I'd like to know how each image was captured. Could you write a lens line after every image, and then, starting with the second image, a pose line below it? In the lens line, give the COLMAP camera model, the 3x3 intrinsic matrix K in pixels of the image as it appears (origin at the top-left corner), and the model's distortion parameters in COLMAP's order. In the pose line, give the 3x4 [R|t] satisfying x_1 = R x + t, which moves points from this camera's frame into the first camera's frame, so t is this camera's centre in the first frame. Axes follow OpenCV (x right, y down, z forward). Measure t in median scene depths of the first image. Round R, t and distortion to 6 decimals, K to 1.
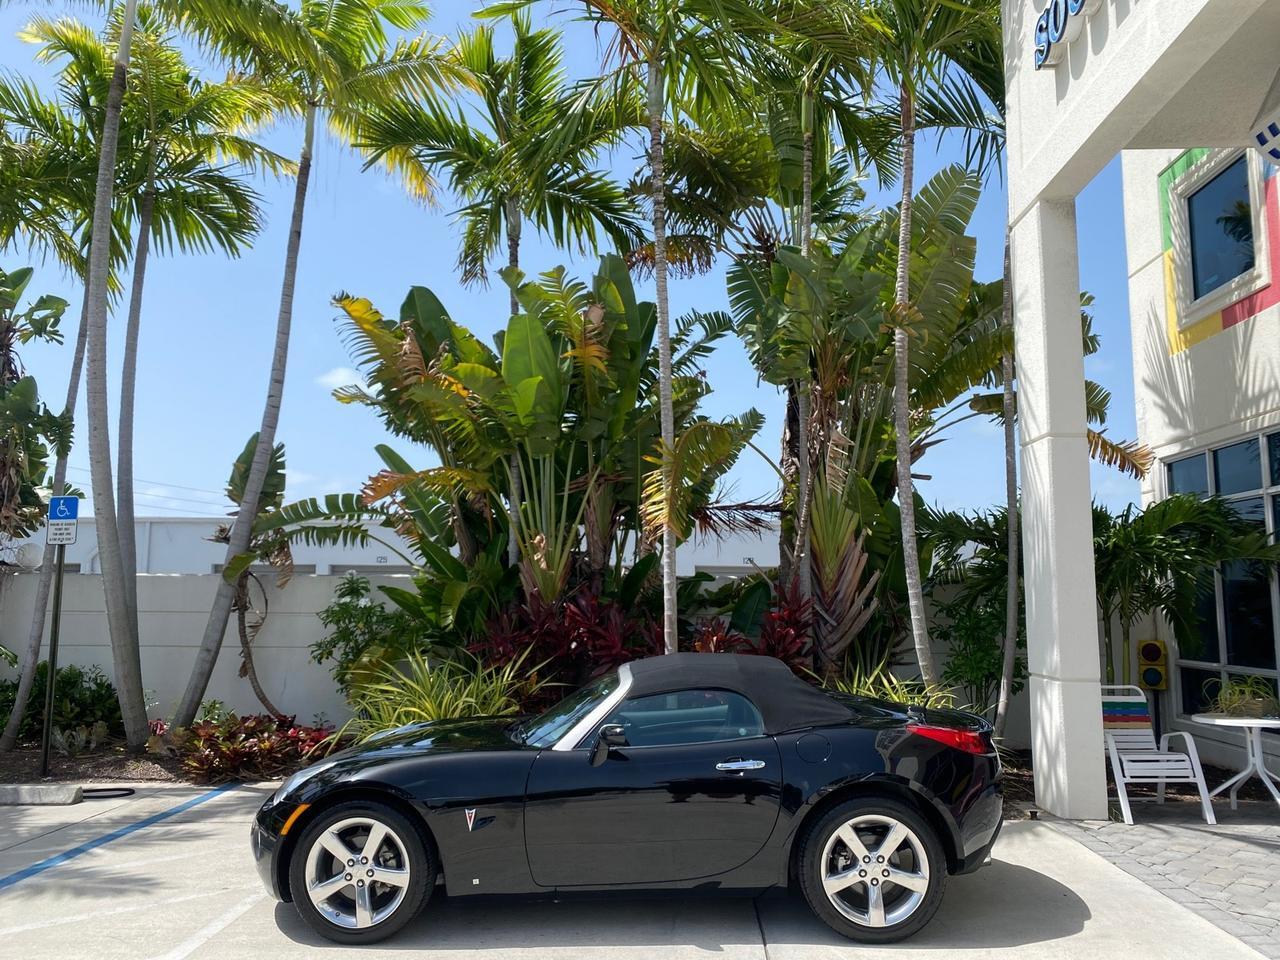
lens RADIAL K [[986.0, 0, 647.8], [0, 986.0, 474.9], [0, 0, 1]] dist [0.020721, -0.022772]
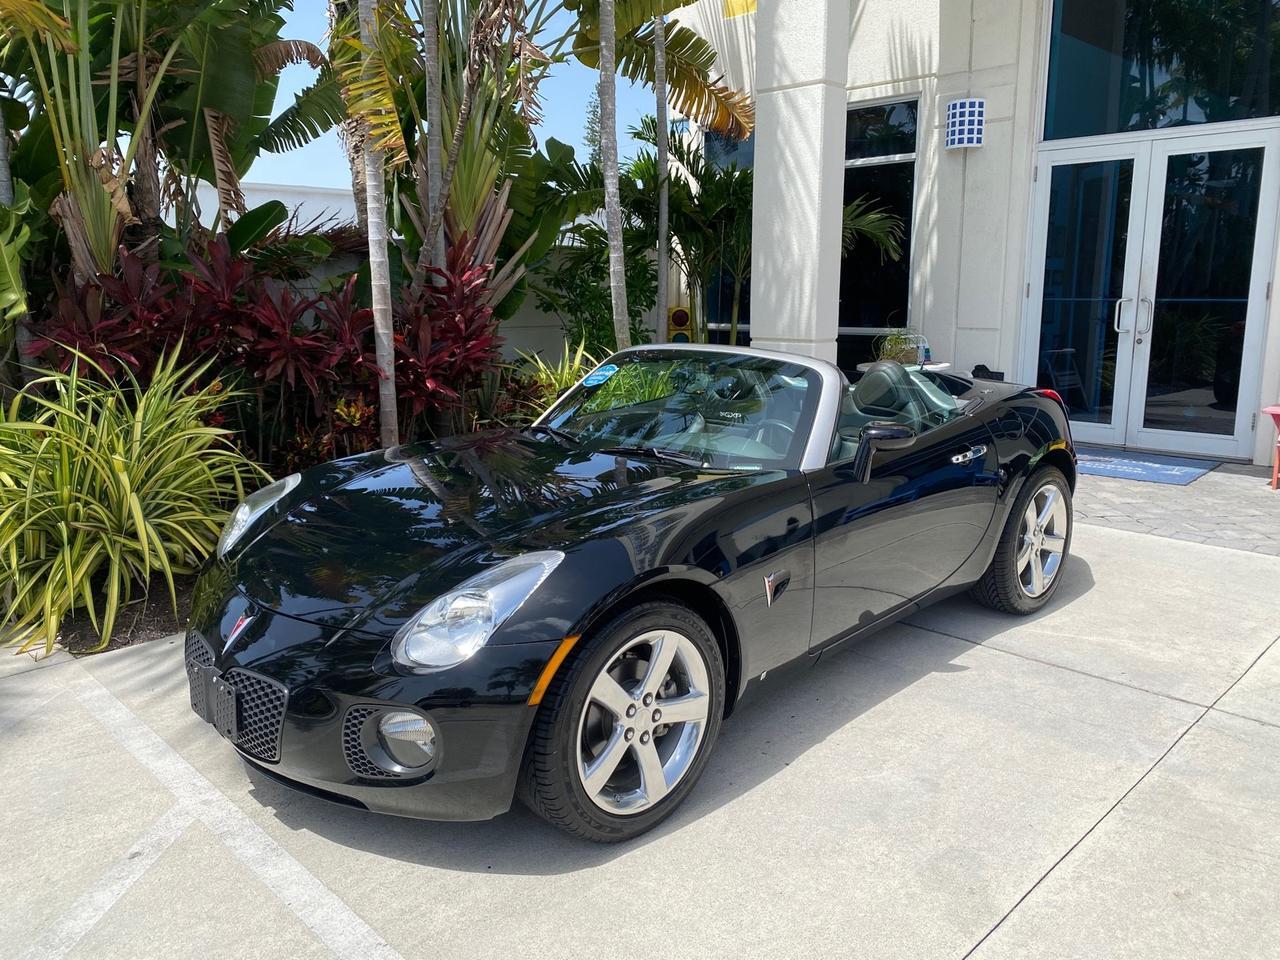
lens RADIAL K [[986.0, 0, 639.7], [0, 986.0, 481.8], [0, 0, 1]] dist [0.020721, -0.022772]
pose [[0.687709, -0.150834, 0.710144, -0.340990], [-0.083343, 0.955309, 0.283617, 0.055569], [-0.721186, -0.254232, 0.644404, 0.339122]]
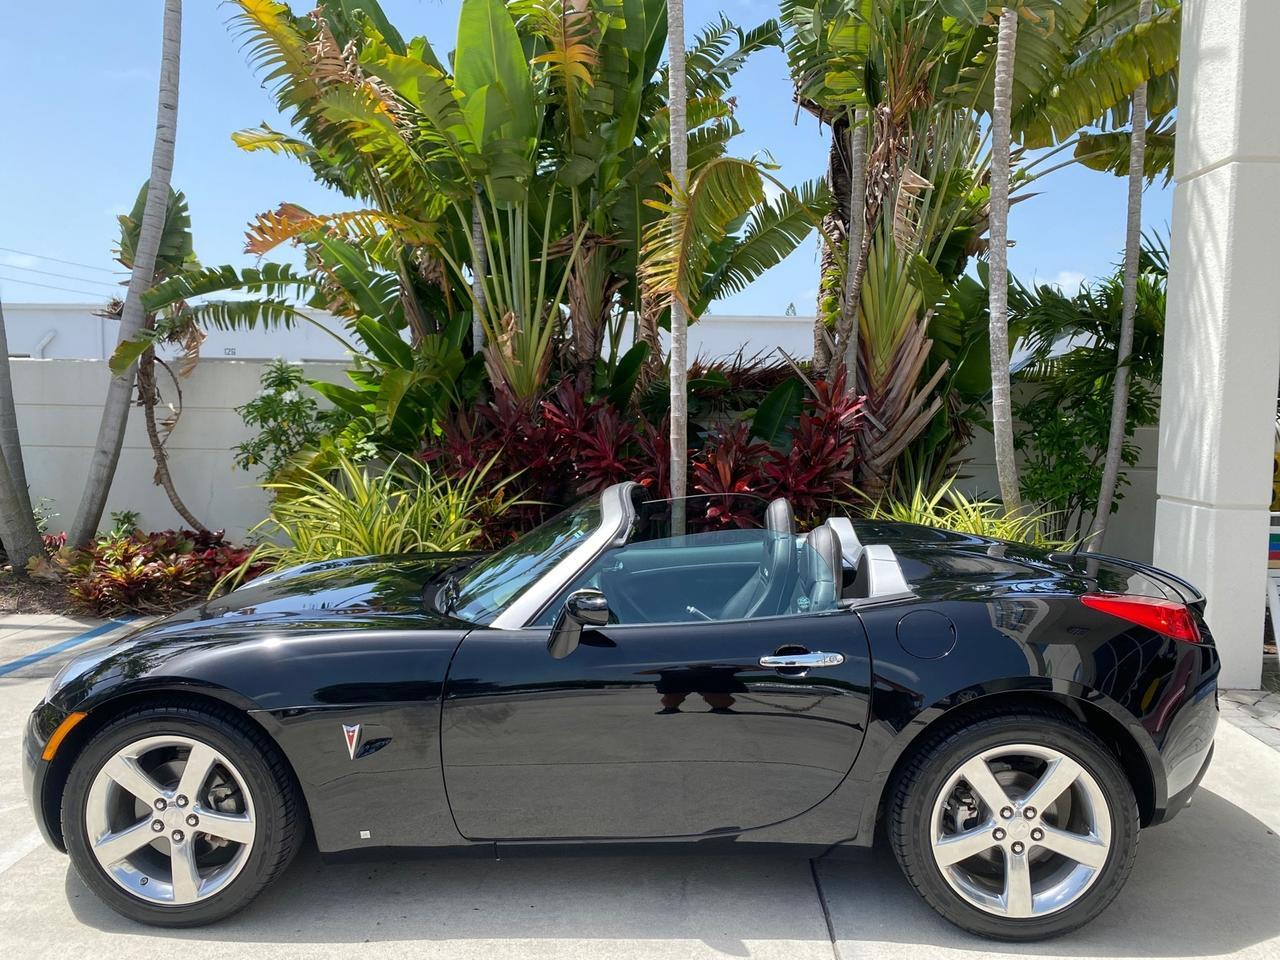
lens RADIAL K [[986.0, 0, 643.3], [0, 986.0, 473.3], [0, 0, 1]] dist [0.020721, -0.022772]
pose [[0.999932, 0.010845, -0.004257, -0.000226], [-0.009811, 0.980892, 0.194305, 0.034936], [0.006283, -0.194250, 0.980932, 0.222640]]
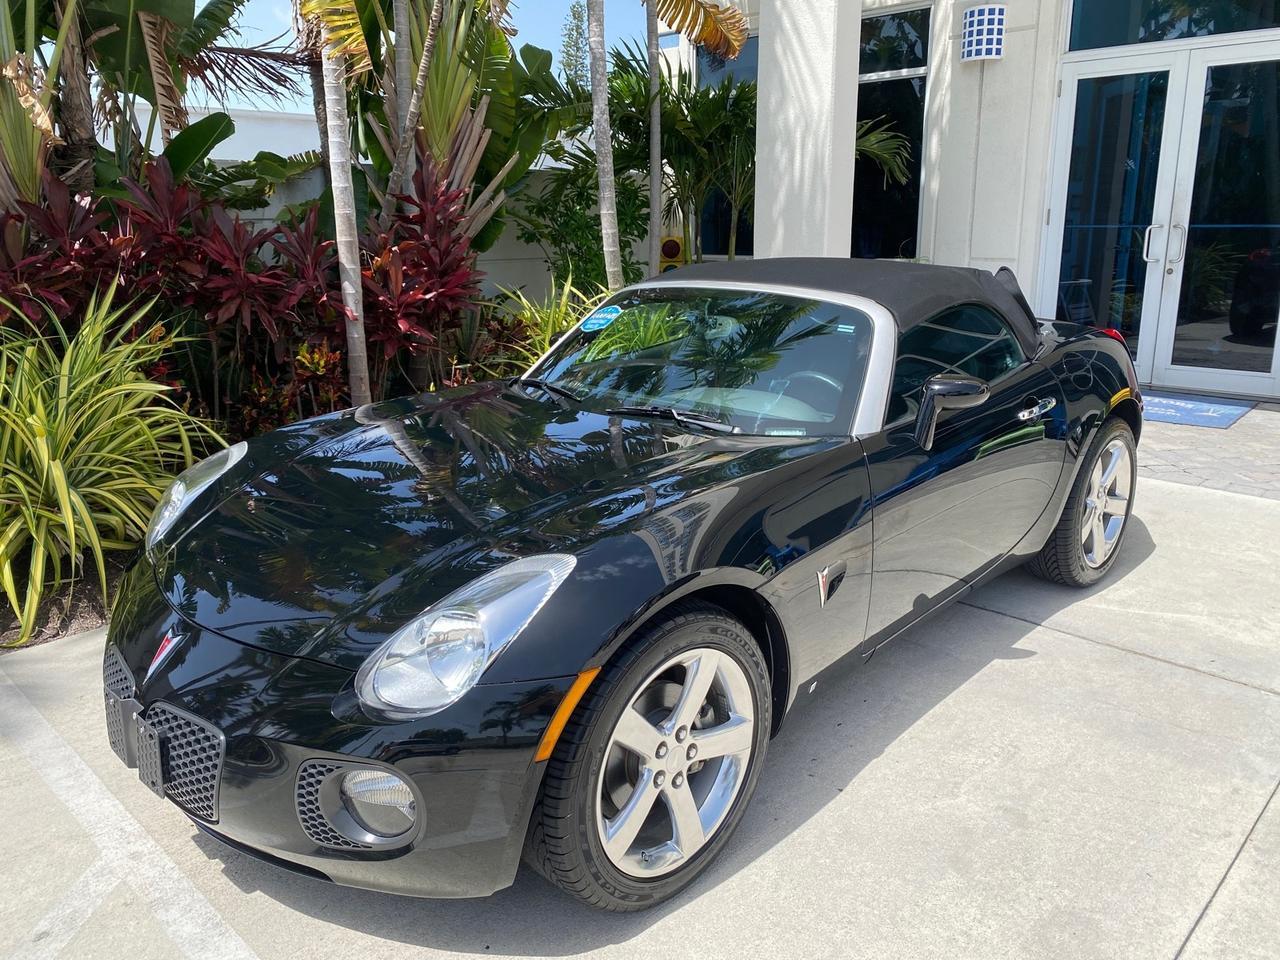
lens RADIAL K [[986.0, 0, 640.5], [0, 986.0, 472.6], [0, 0, 1]] dist [0.020721, -0.022772]
pose [[0.671022, -0.199534, 0.714084, -0.303344], [-0.080004, 0.937998, 0.337282, 0.063671], [-0.737109, -0.283453, 0.613453, 0.389683]]
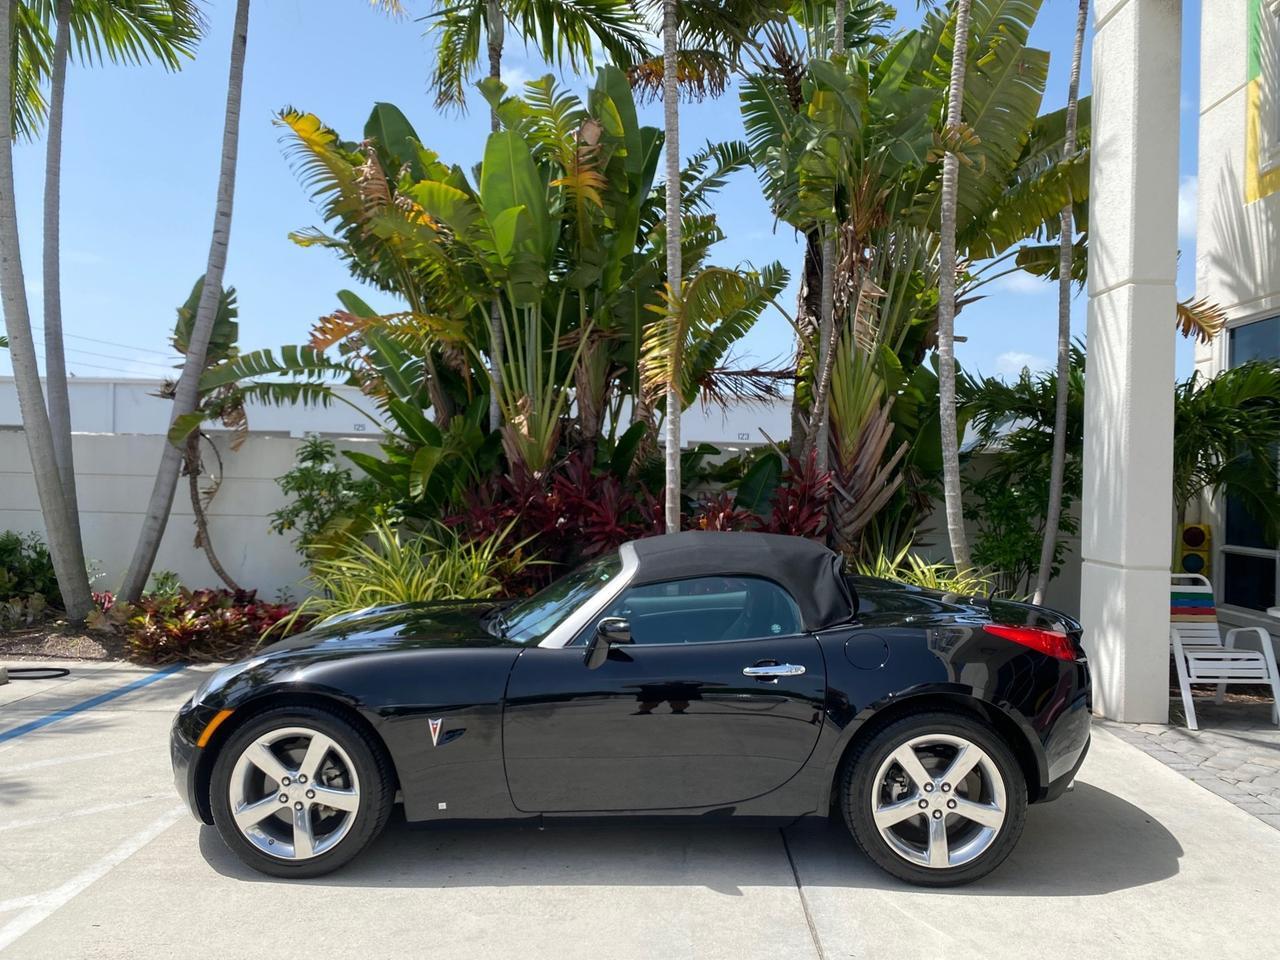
lens RADIAL K [[986.0, 0, 643.2], [0, 986.0, 473.3], [0, 0, 1]] dist [0.020721, -0.022772]
pose [[0.999795, 0.017284, 0.010575, -0.011842], [-0.018448, 0.992330, 0.122231, 0.020679], [-0.008381, -0.122401, 0.992445, 0.117376]]
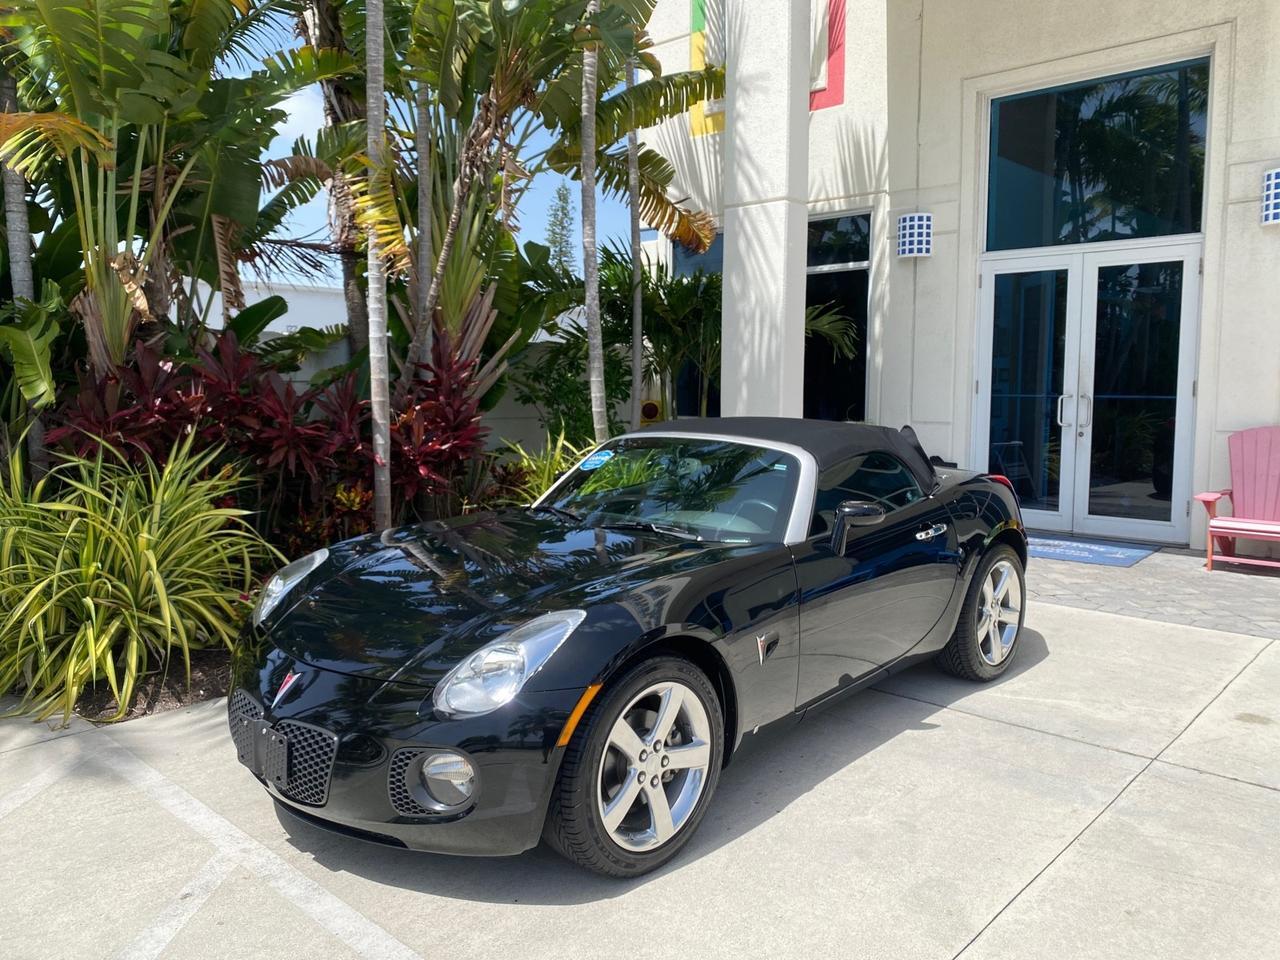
lens RADIAL K [[986.0, 0, 634.5], [0, 986.0, 480.6], [0, 0, 1]] dist [0.020721, -0.022772]
pose [[0.660249, -0.081711, 0.746588, -0.382681], [-0.092304, 0.977700, 0.188635, 0.053134], [-0.745353, -0.193459, 0.637984, 0.323717]]
